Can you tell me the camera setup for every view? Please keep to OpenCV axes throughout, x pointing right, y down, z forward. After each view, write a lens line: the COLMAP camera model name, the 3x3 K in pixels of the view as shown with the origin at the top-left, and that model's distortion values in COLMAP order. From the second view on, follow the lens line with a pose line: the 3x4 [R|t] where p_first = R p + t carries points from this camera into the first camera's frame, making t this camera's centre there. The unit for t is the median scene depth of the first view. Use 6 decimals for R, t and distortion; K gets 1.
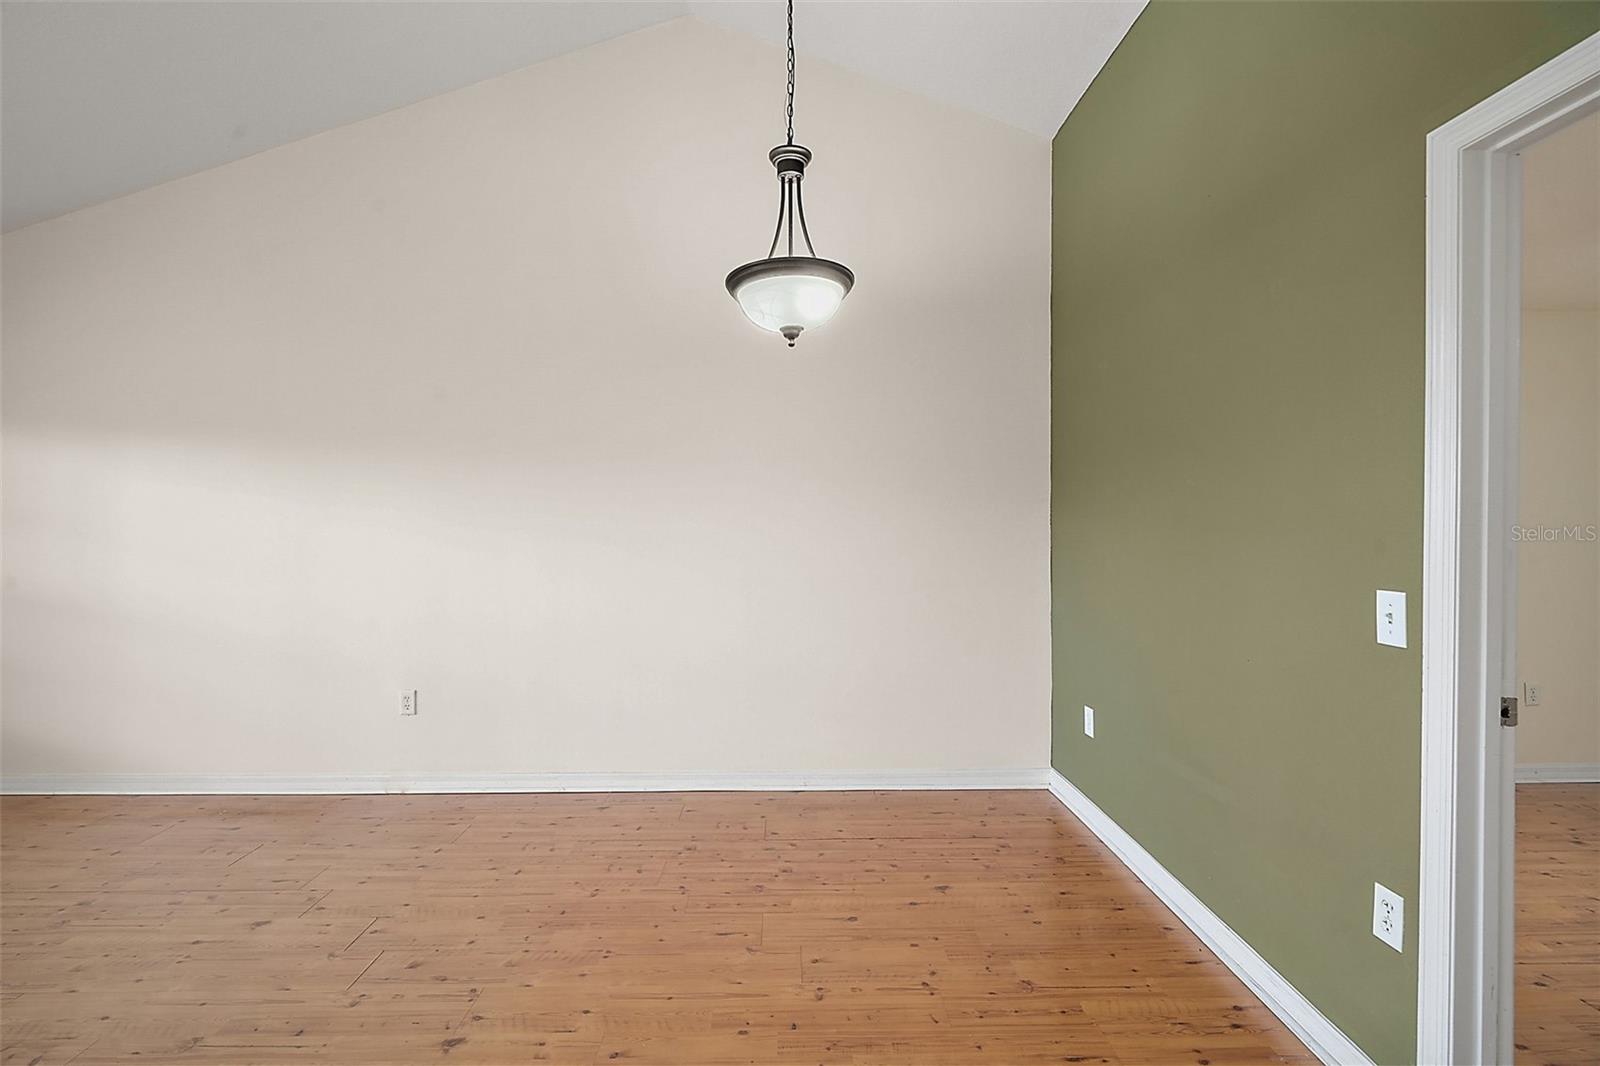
lens RADIAL K [[741.5, 0, 799.2], [0, 741.5, 525.5], [0, 0, 1]] dist [-0.001927, -0.000516]
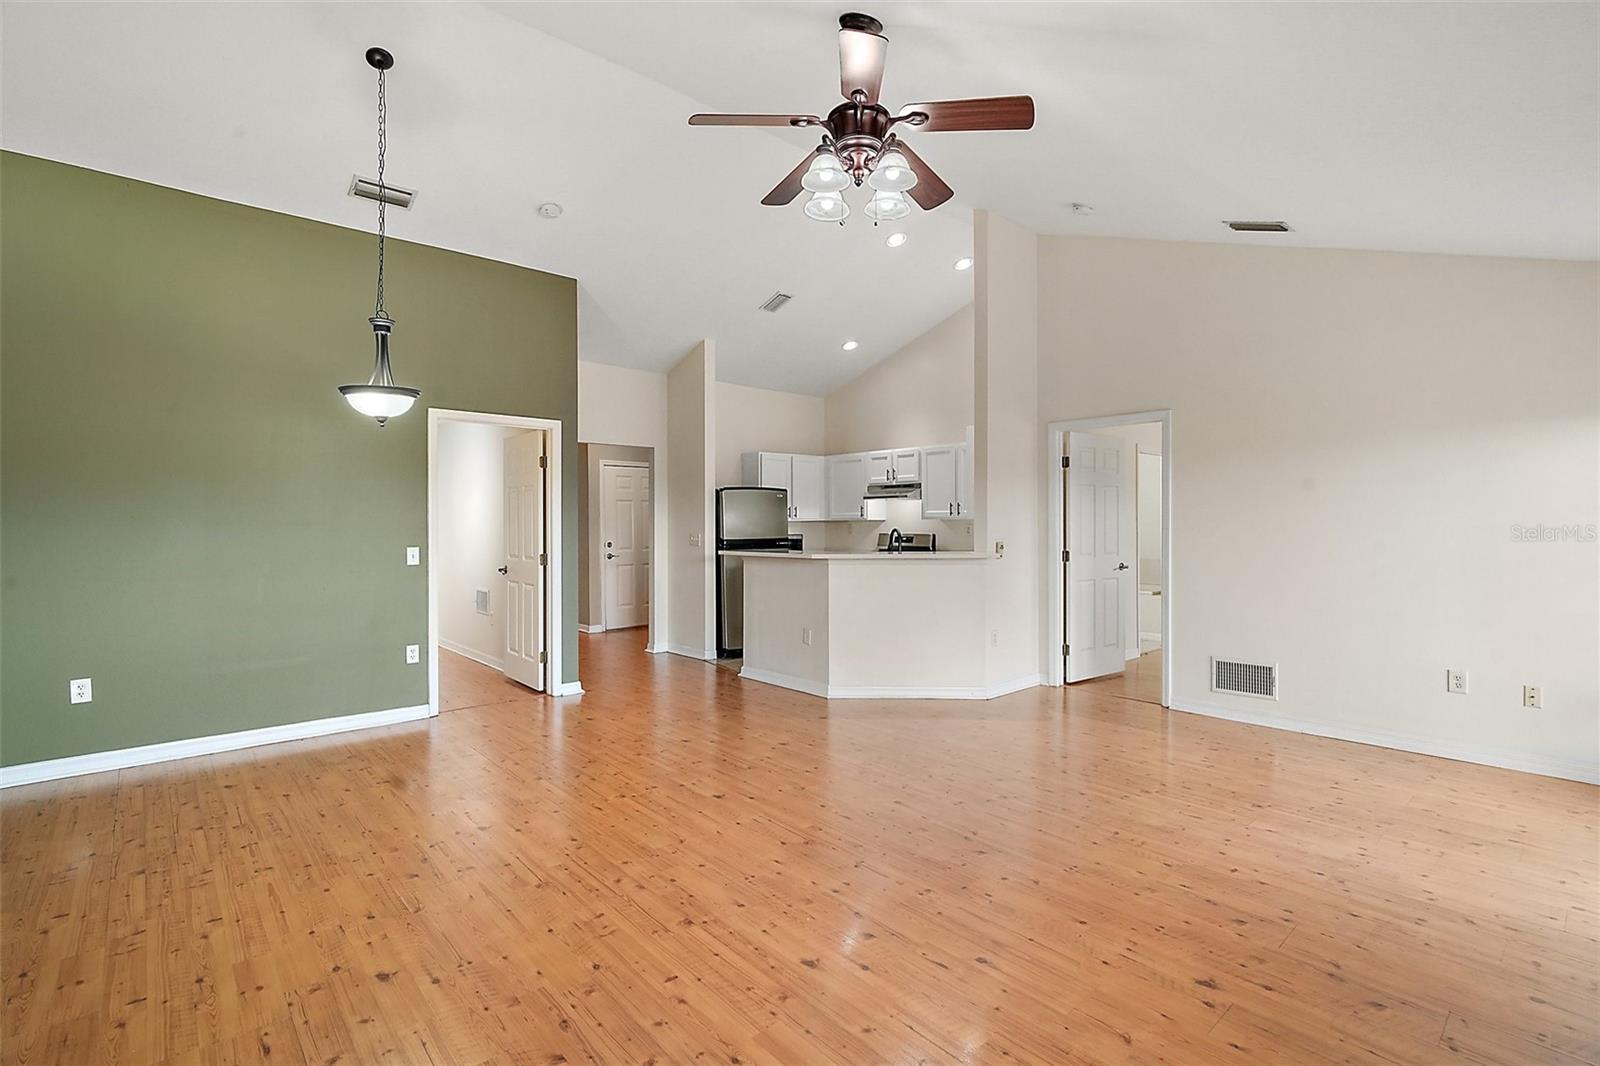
lens RADIAL K [[738.0, 0, 779.8], [0, 738.0, 528.4], [0, 0, 1]] dist [-0.002268, -0.000450]
pose [[-0.632838, -0.000350, 0.774284, -1.837264], [0.007392, 0.999952, 0.006494, 0.001028], [-0.774249, 0.009833, -0.632805, 1.274426]]
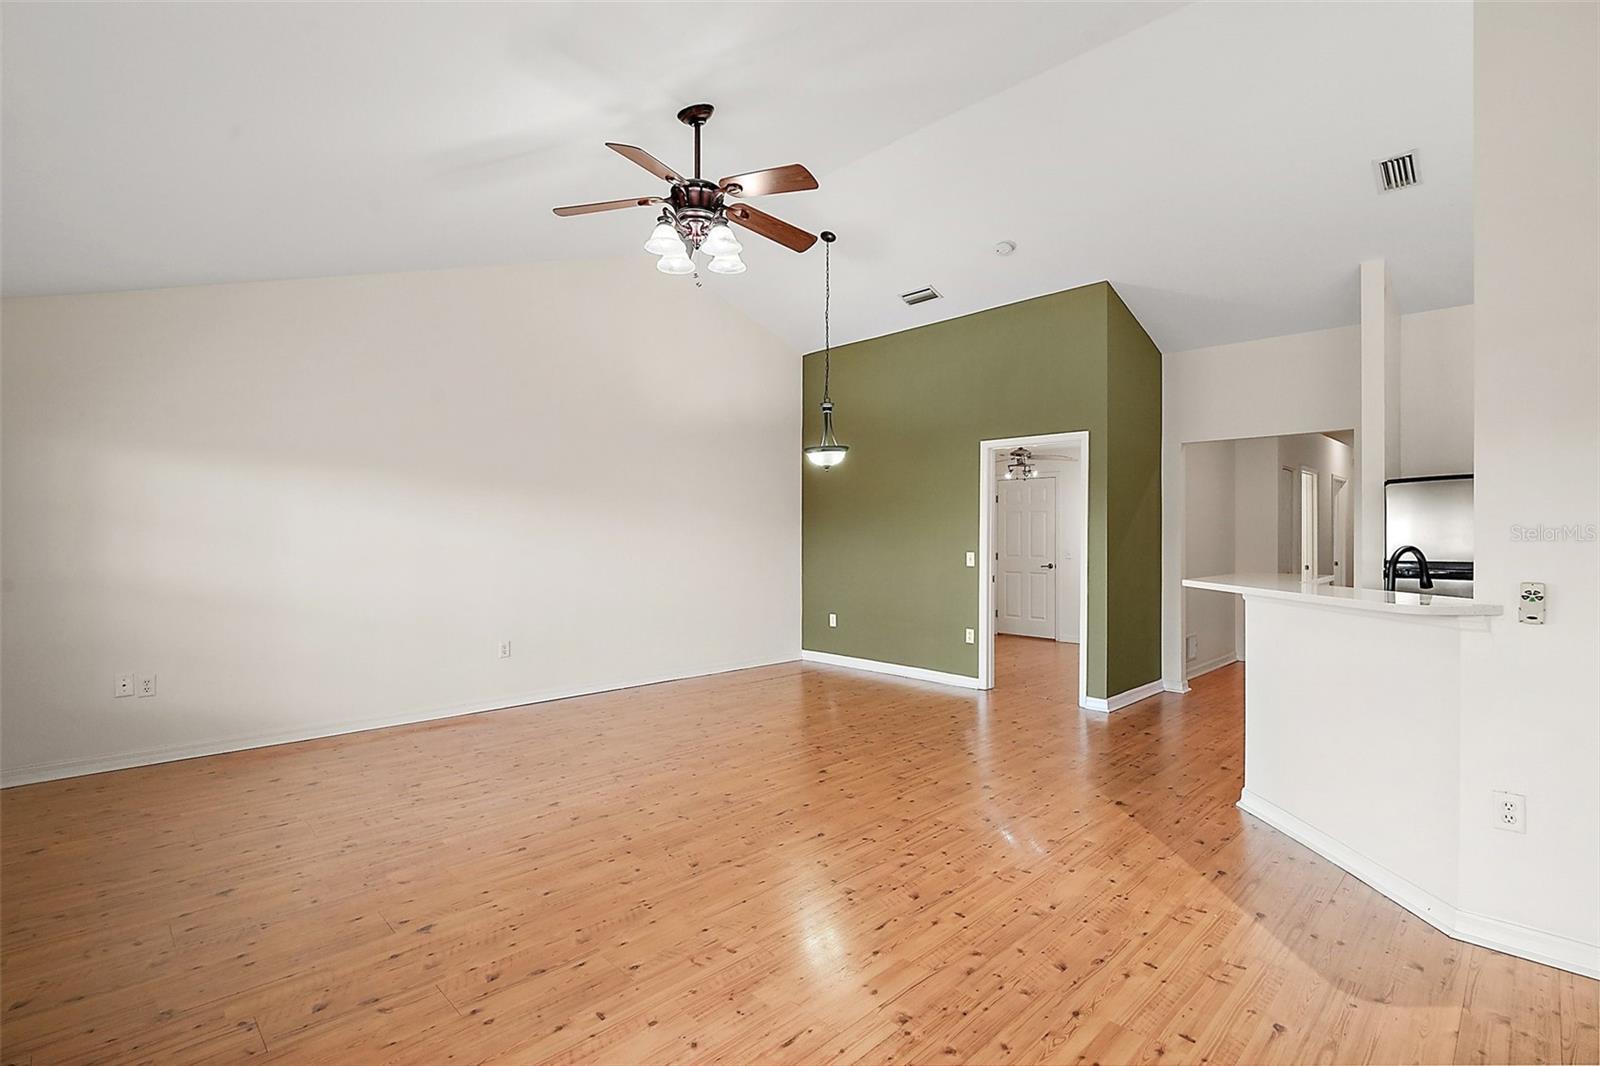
lens RADIAL K [[720.3, 0, 807.5], [0, 720.3, 532.5], [0, 0, 1]] dist [0.000879, 0.000219]
pose [[0.724106, 0.005500, 0.689667, -1.788831], [-0.001195, 0.999977, -0.006719, 0.006770], [-0.689687, 0.004041, 0.724096, -0.850300]]
